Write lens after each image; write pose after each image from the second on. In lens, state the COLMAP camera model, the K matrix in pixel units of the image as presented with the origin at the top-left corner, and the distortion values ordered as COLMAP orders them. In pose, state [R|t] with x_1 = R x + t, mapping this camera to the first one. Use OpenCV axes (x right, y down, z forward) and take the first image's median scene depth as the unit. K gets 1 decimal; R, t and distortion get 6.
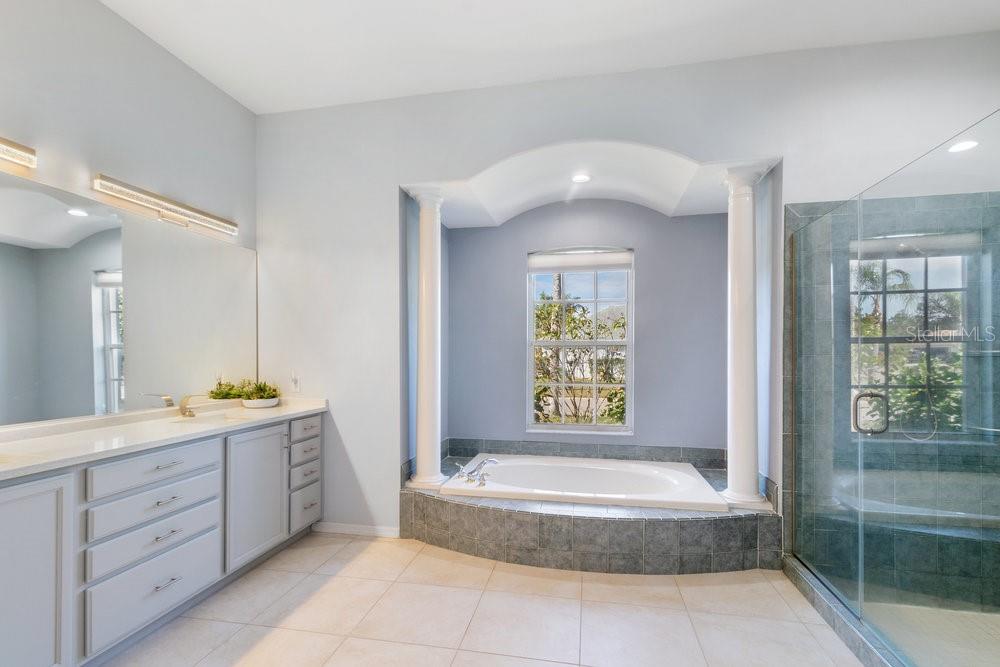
lens RADIAL K [[460.3, 0, 504.7], [0, 460.3, 360.3], [0, 0, 1]] dist [0.001672, -0.000611]
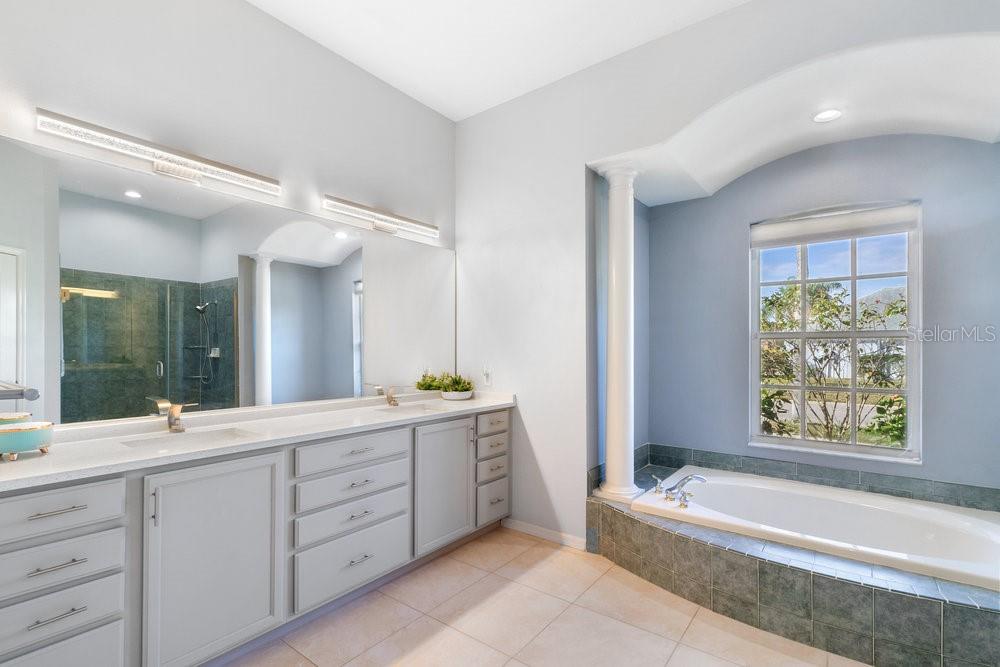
lens RADIAL K [[460.3, 0, 502.5], [0, 460.3, 349.5], [0, 0, 1]] dist [0.001672, -0.000611]
pose [[0.892760, 0.000547, -0.450532, 0.036476], [-0.006224, 0.999919, -0.011119, -0.000316], [0.450489, 0.012731, 0.892691, 0.119326]]
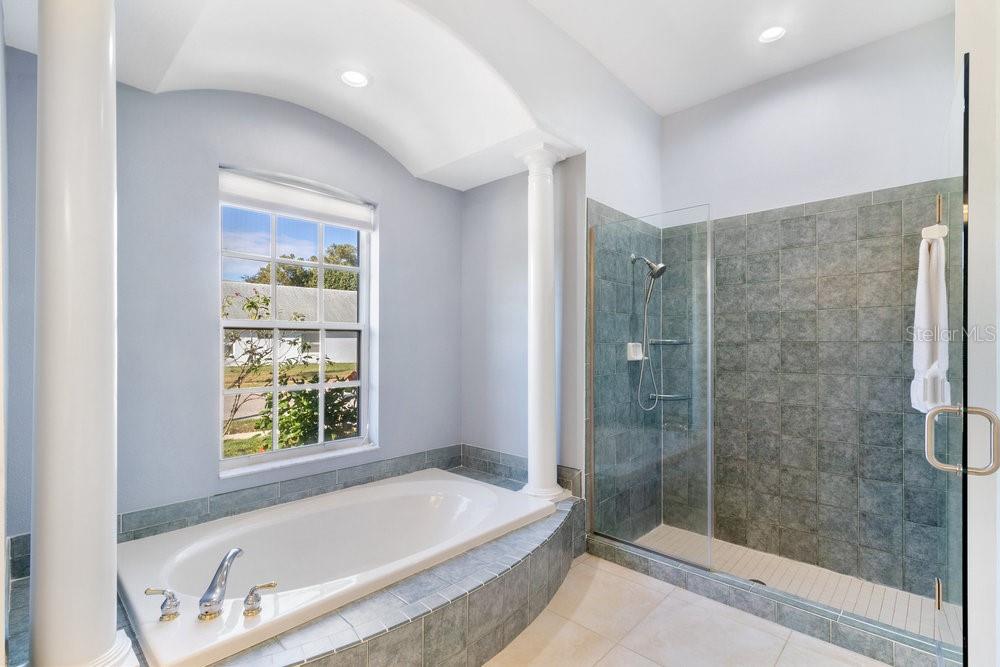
lens RADIAL K [[460.3, 0, 509.5], [0, 460.3, 344.3], [0, 0, 1]] dist [0.001672, -0.000611]
pose [[0.539721, -0.003607, 0.841836, -0.340840], [0.007862, 0.999969, -0.000756, -0.008438], [-0.841807, 0.007026, 0.539732, 0.561416]]
